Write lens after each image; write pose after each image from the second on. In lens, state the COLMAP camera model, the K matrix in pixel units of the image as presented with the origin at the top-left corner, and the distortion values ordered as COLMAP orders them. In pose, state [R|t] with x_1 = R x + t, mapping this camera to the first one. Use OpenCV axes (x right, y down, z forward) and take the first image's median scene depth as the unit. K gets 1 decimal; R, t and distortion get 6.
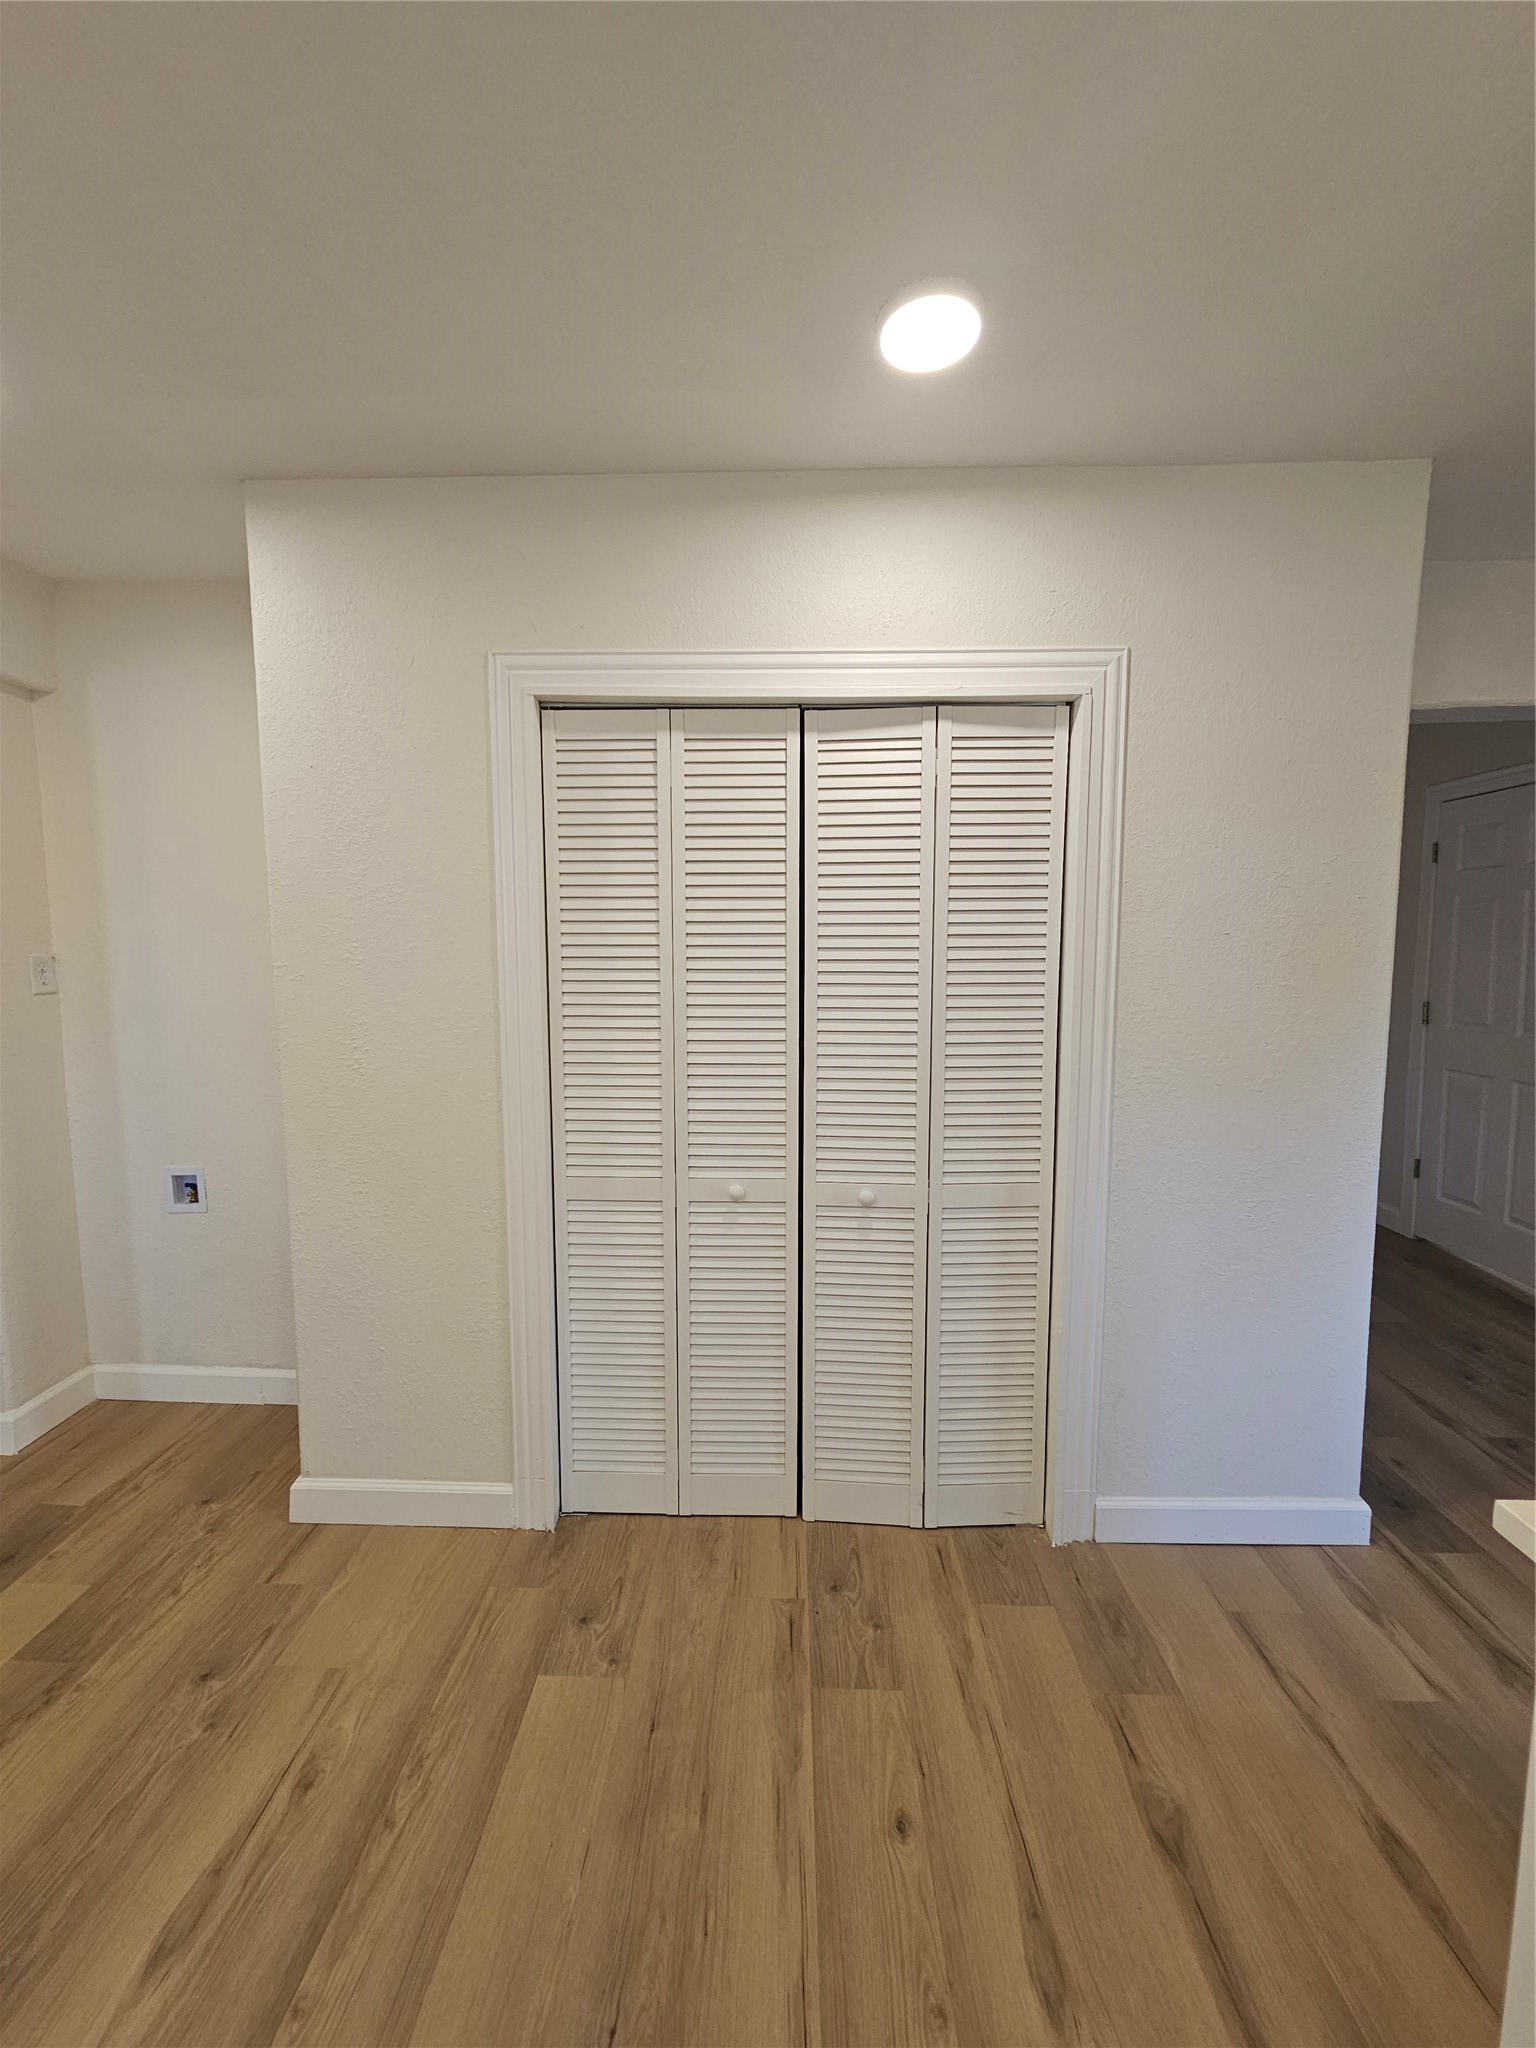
lens RADIAL K [[833.2, 0, 763.9], [0, 833.2, 1016.5], [0, 0, 1]] dist [0.002069, -0.001134]
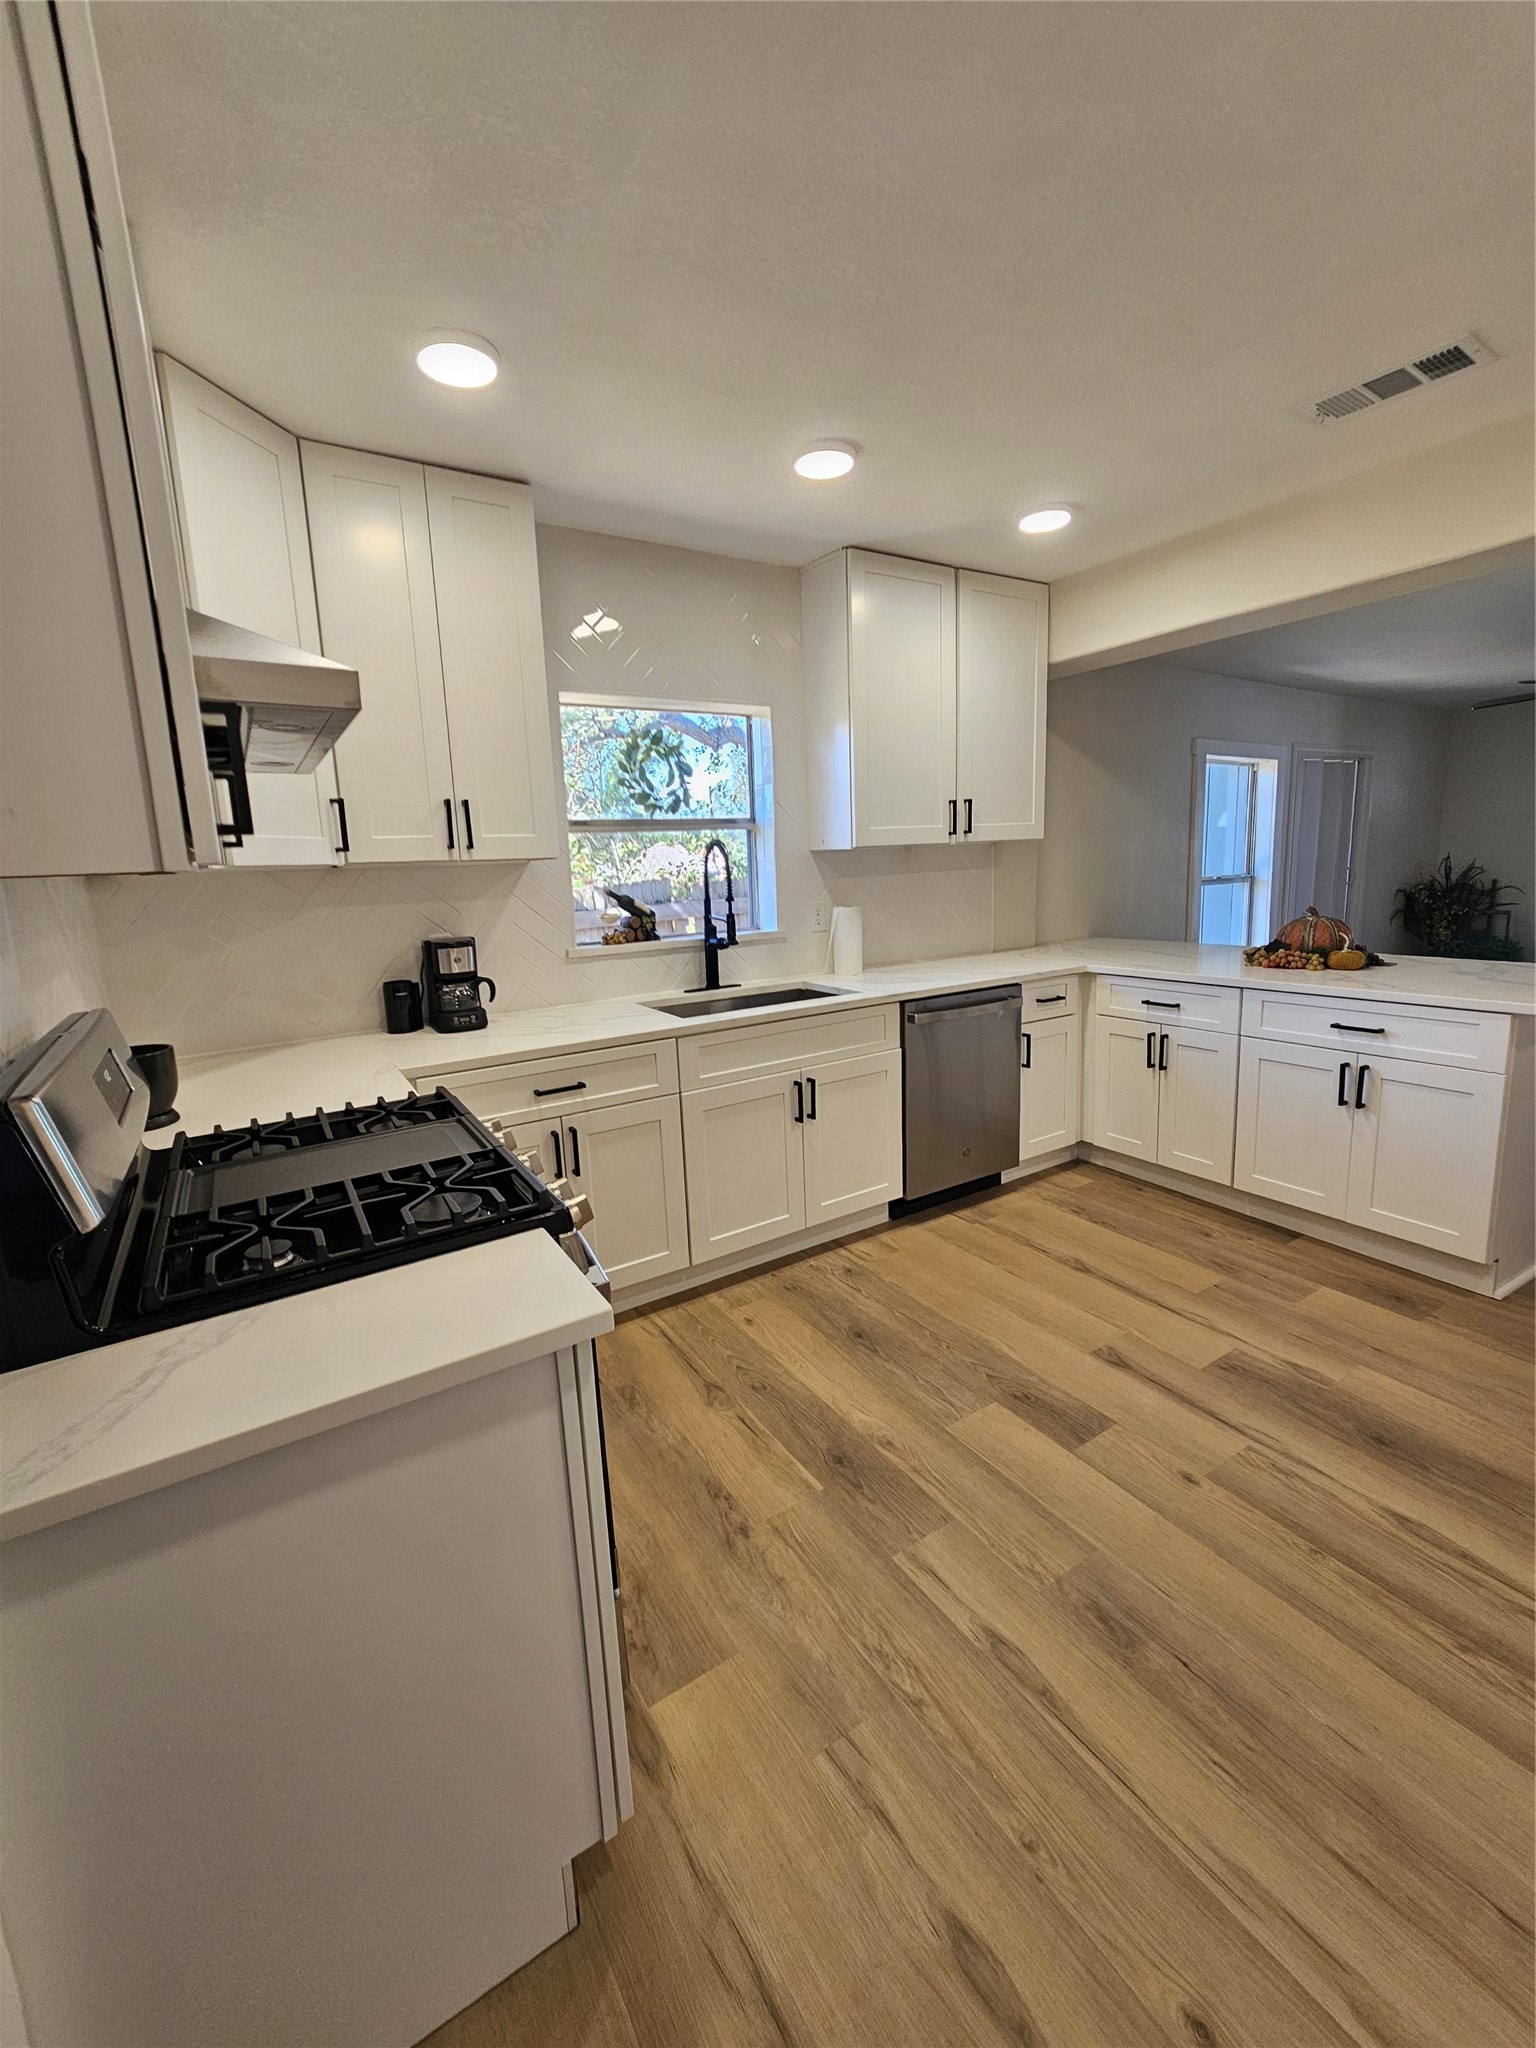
lens RADIAL K [[832.2, 0, 759.1], [0, 832.2, 1009.2], [0, 0, 1]] dist [0.003689, 0.000012]
pose [[-0.830823, 0.136667, -0.539496, 0.781573], [-0.002896, 0.968305, 0.249755, -0.090500], [0.556530, 0.209065, -0.804094, 1.211108]]
